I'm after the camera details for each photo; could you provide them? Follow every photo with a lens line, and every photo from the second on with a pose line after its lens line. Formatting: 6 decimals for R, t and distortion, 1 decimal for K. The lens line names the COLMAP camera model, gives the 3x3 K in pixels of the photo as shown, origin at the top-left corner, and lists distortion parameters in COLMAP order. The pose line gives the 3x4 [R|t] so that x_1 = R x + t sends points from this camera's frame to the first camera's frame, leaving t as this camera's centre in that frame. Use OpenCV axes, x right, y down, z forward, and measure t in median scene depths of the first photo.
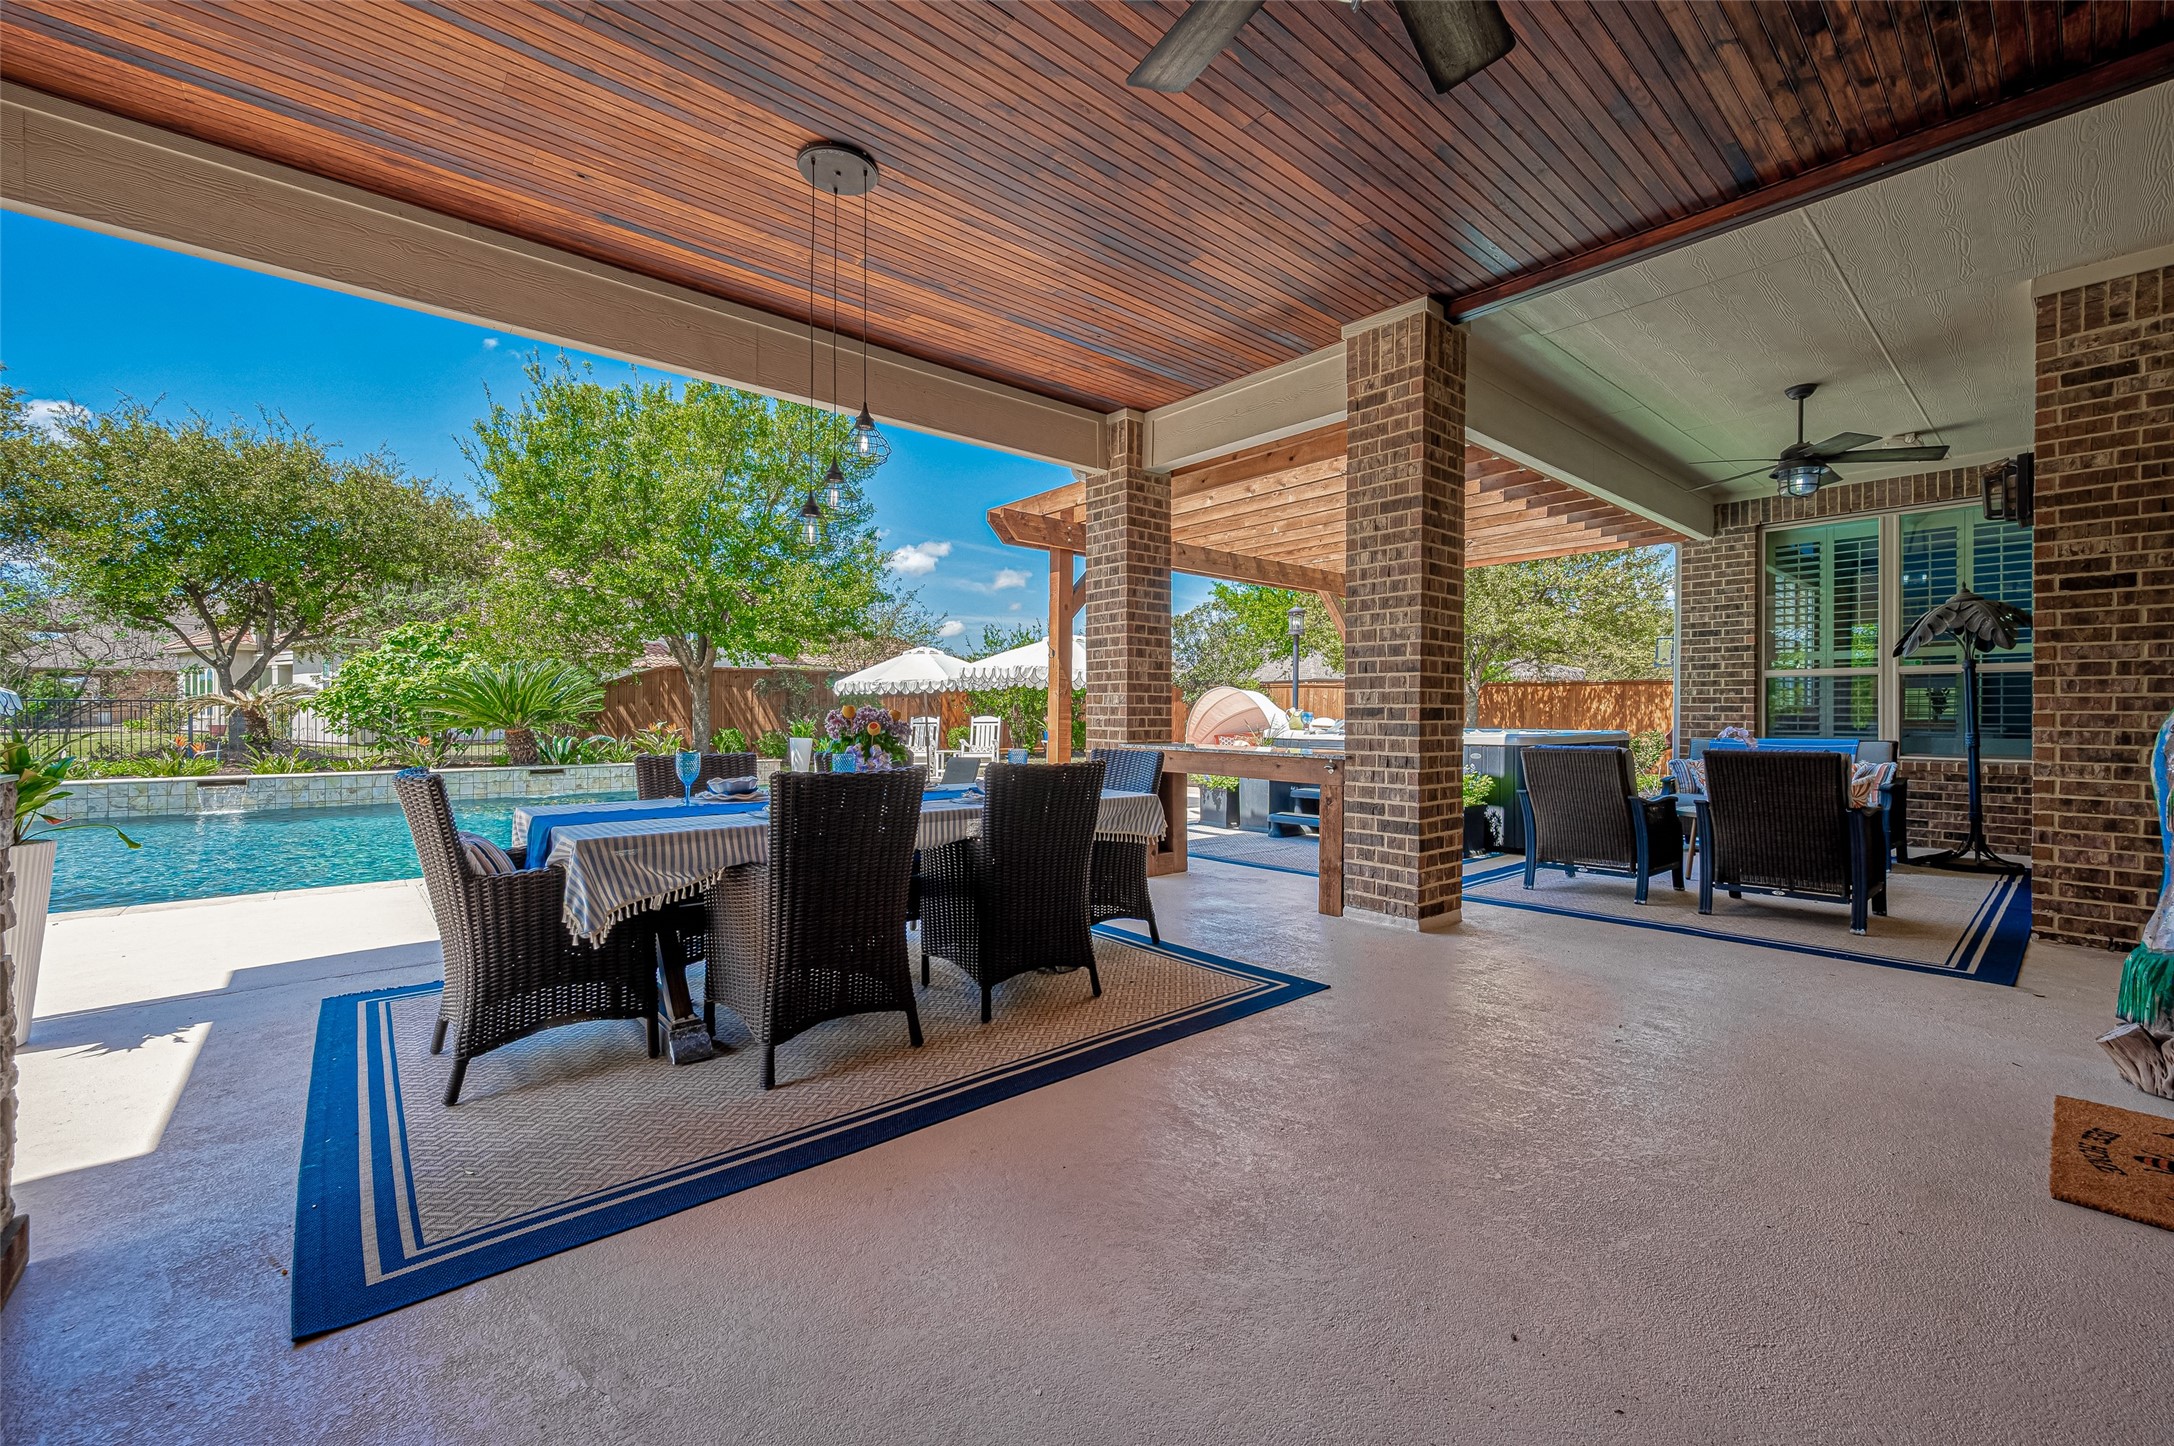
lens RADIAL K [[866.3, 0, 1087.0], [0, 866.3, 723.0], [0, 0, 1]] dist [-0.002457, -0.000323]
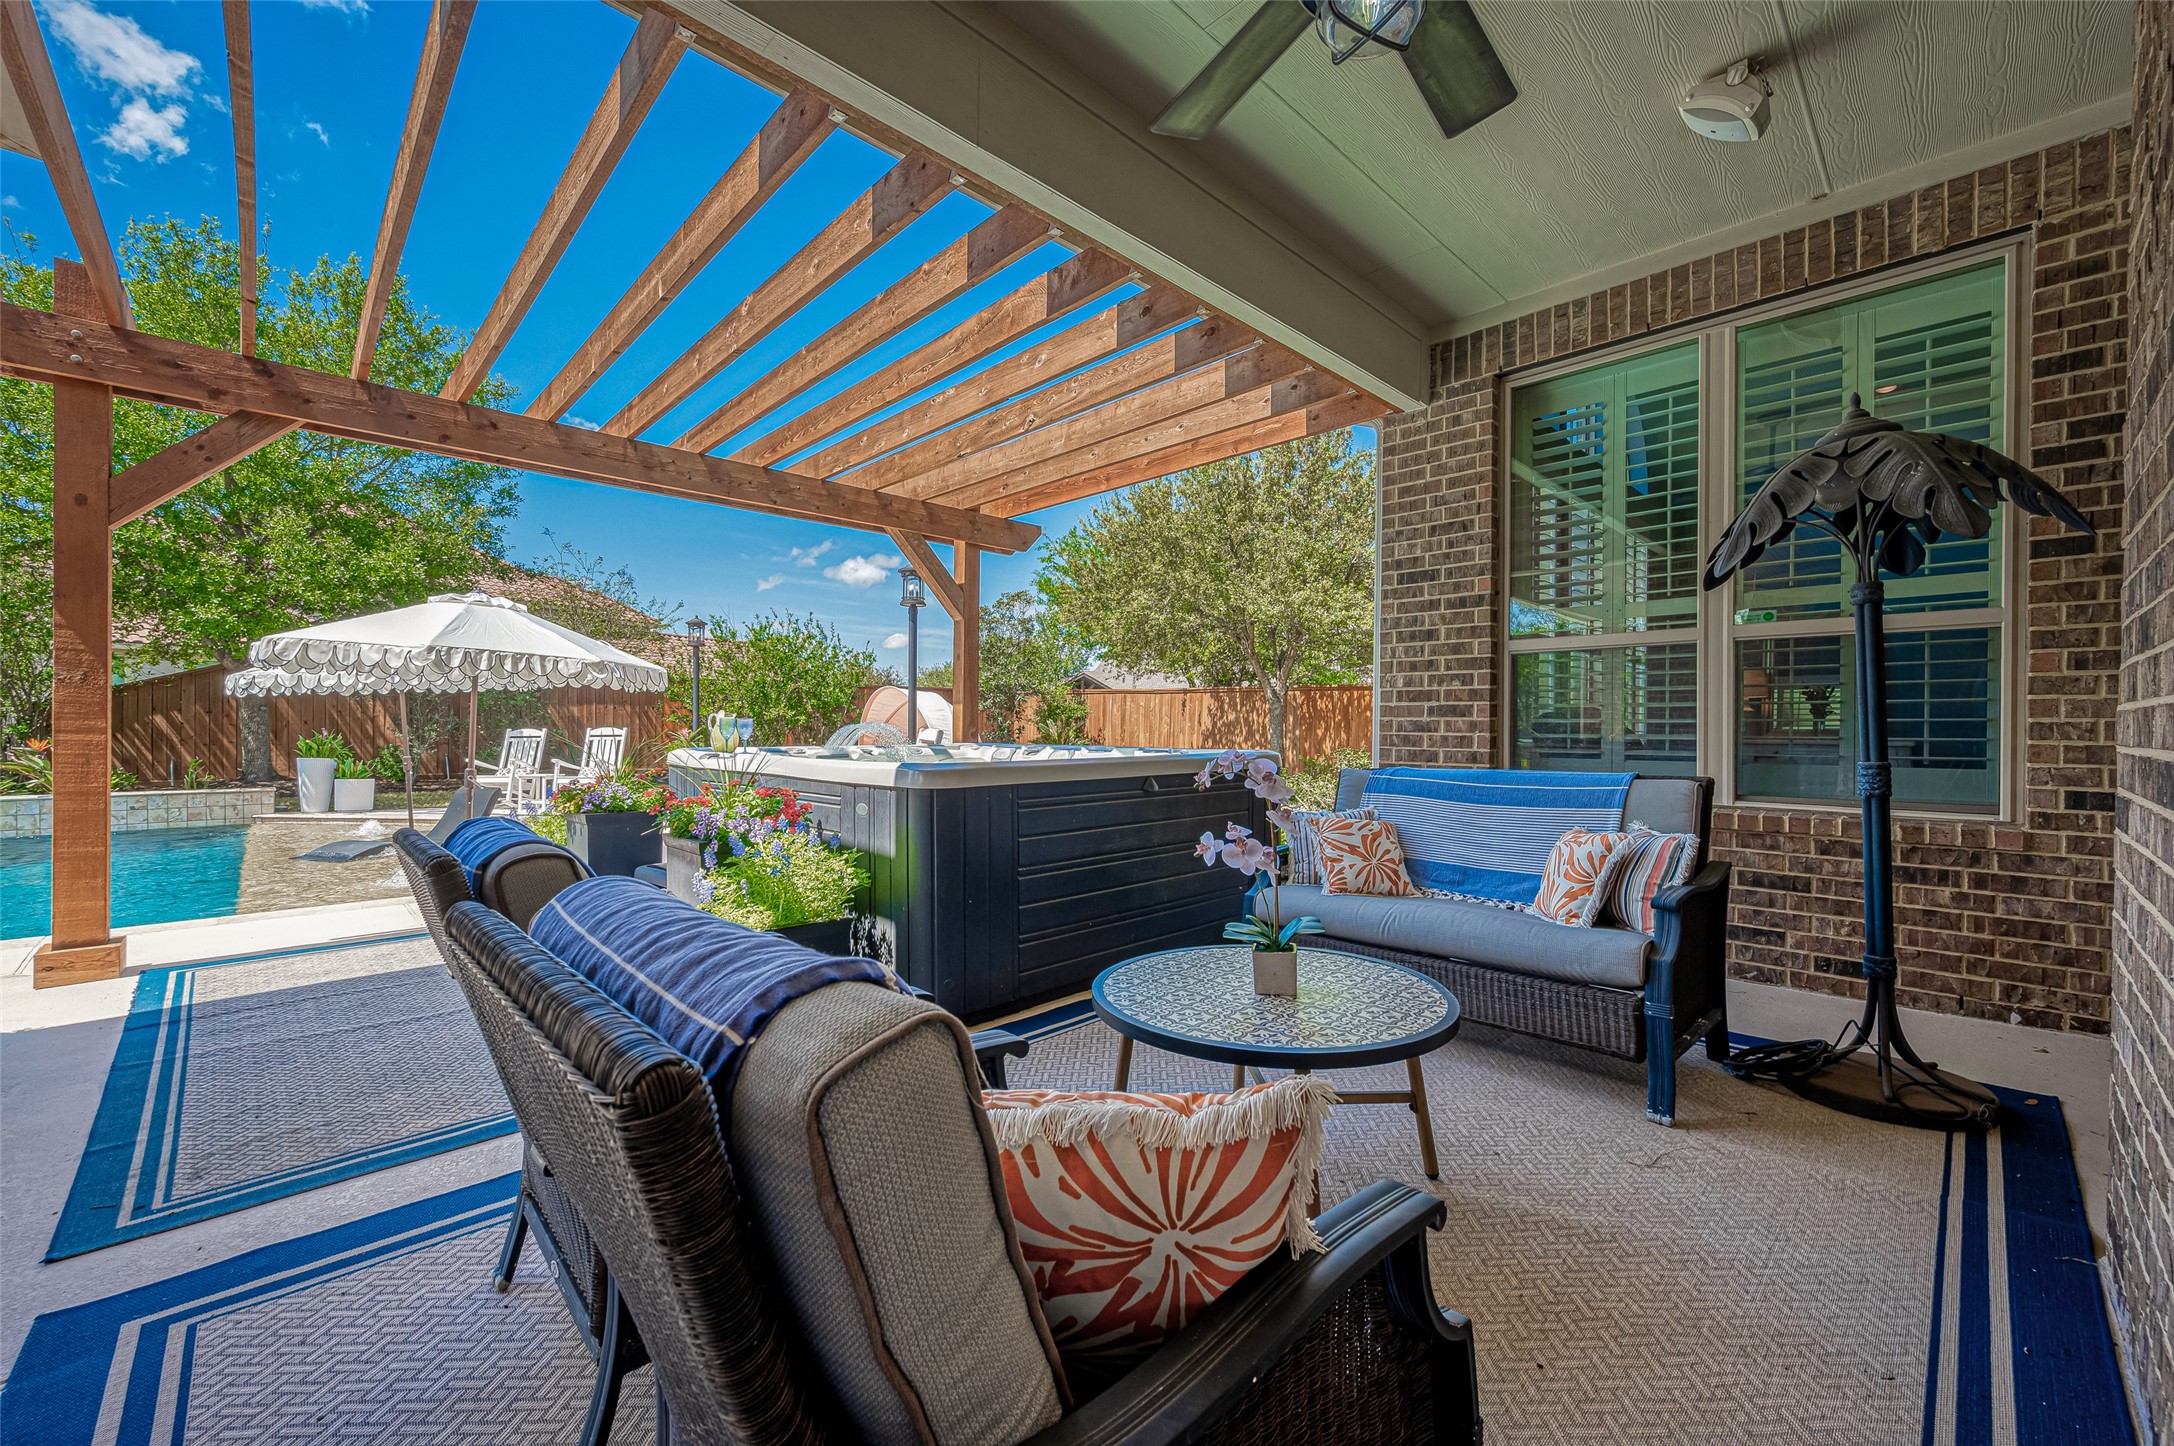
lens RADIAL K [[860.5, 0, 1069.9], [0, 860.5, 742.0], [0, 0, 1]] dist [-0.001465, -0.000451]
pose [[0.998581, -0.002806, 0.053175, 0.465995], [0.002330, 0.999957, 0.009016, -0.001944], [-0.053198, -0.008880, 0.998545, 0.459158]]
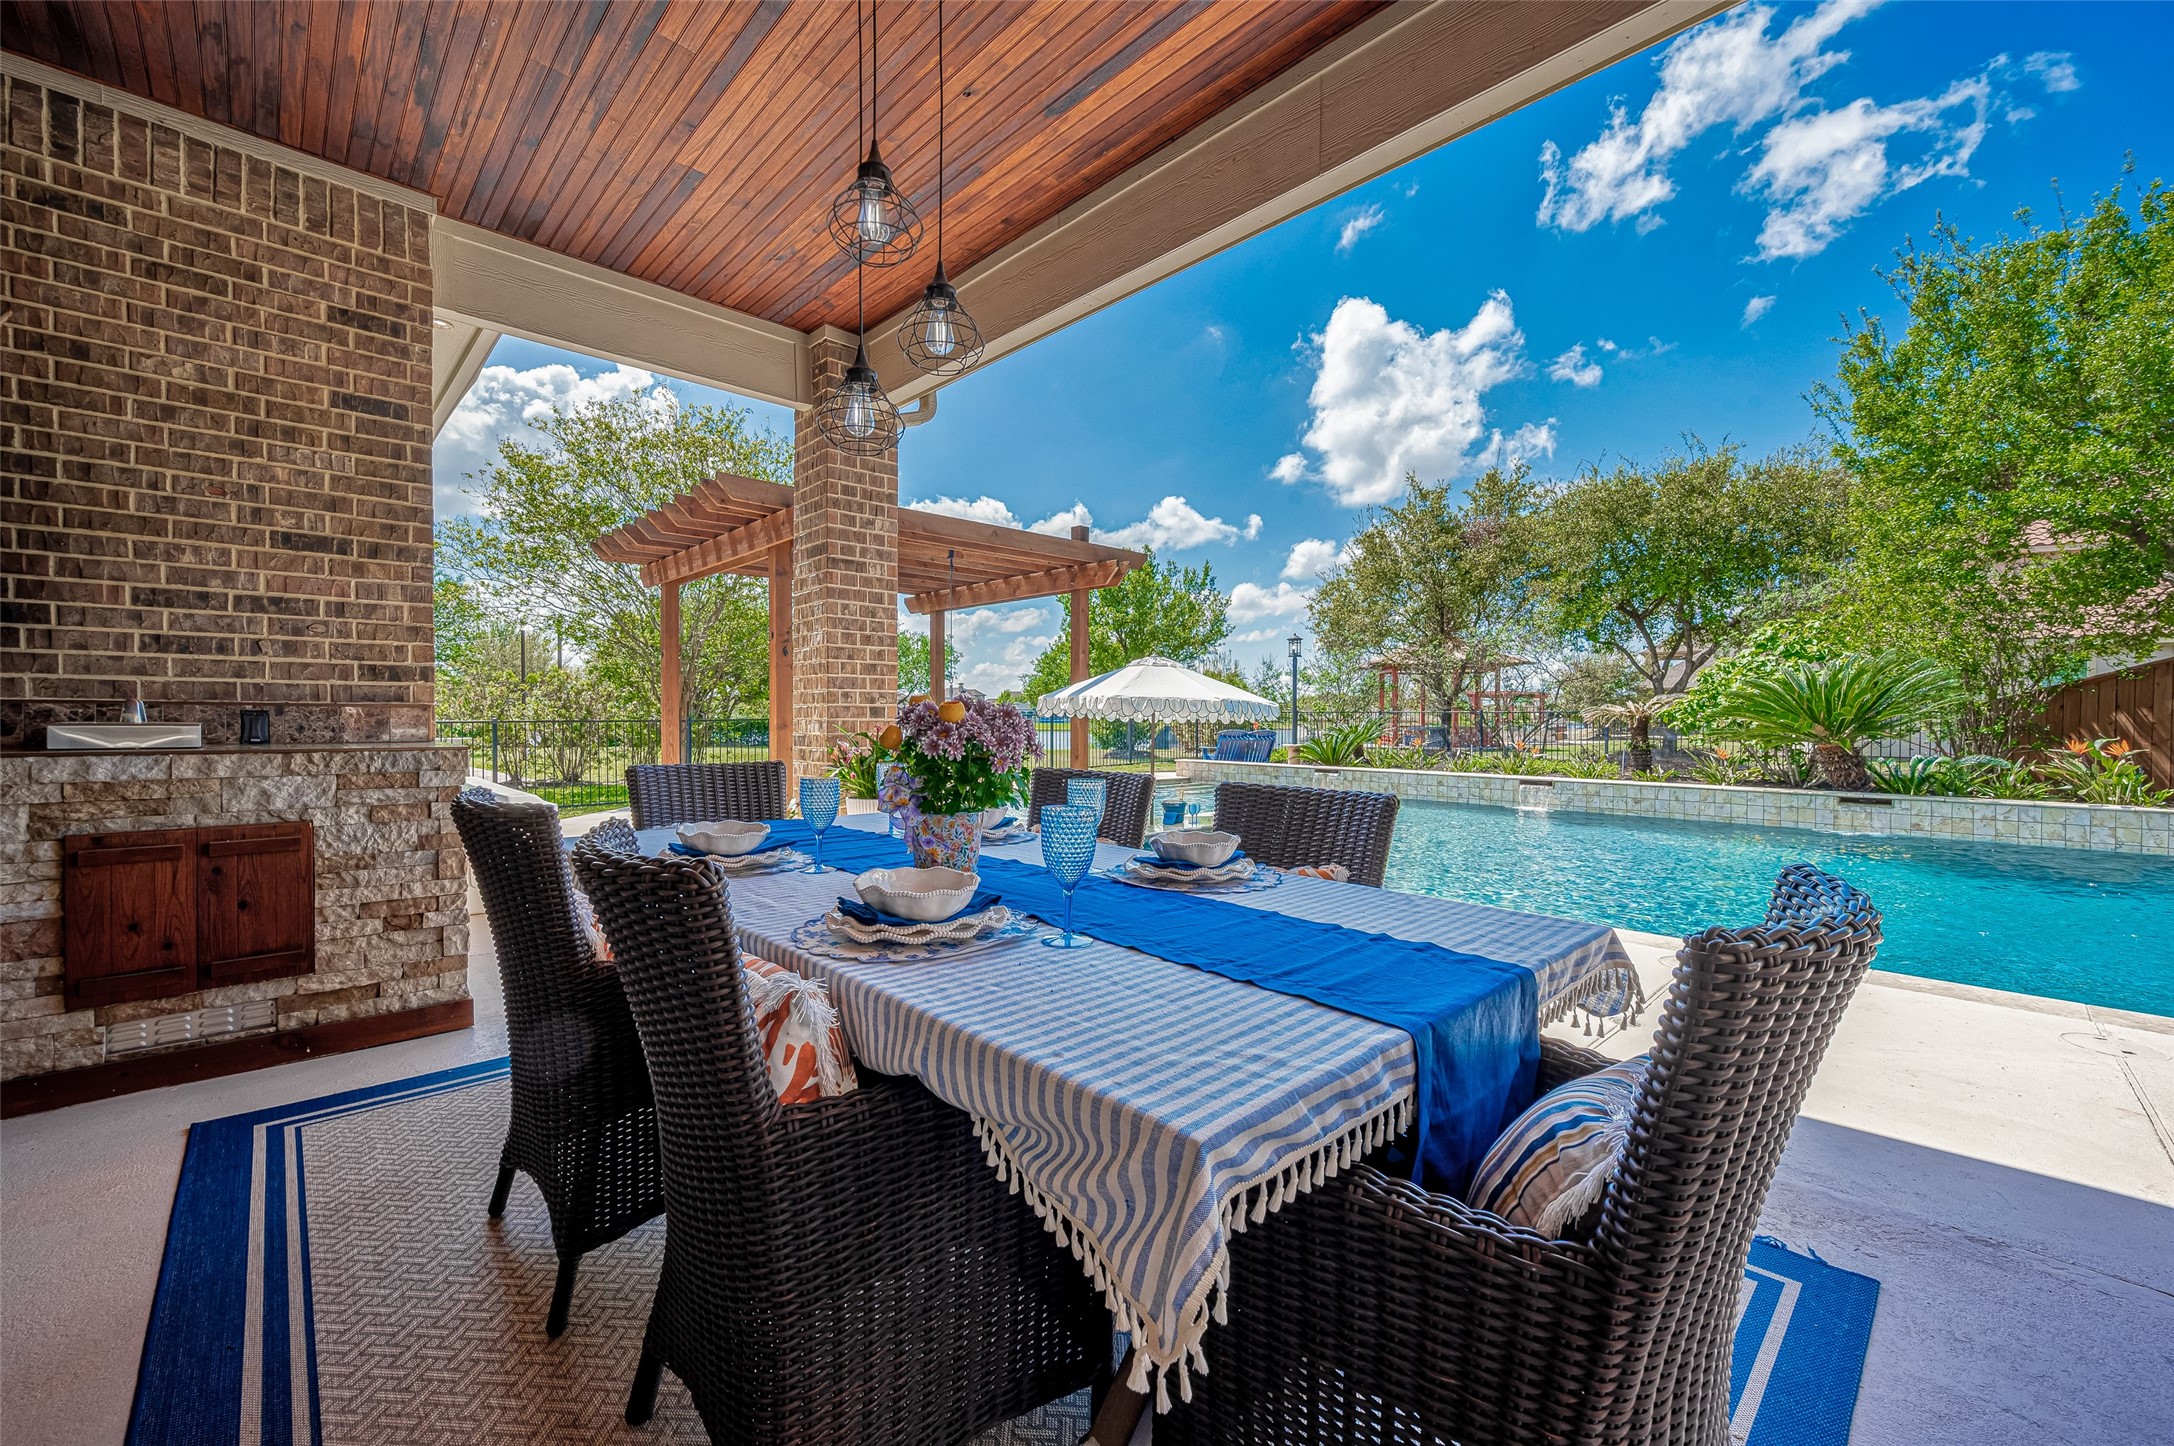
lens RADIAL K [[866.3, 0, 1087.0], [0, 866.3, 723.0], [0, 0, 1]] dist [-0.002457, -0.000323]
pose [[0.058265, 0.004482, -0.998291, 0.119243], [-0.016515, 0.999857, 0.003525, -0.004057], [0.998165, 0.016281, 0.058331, 0.430335]]
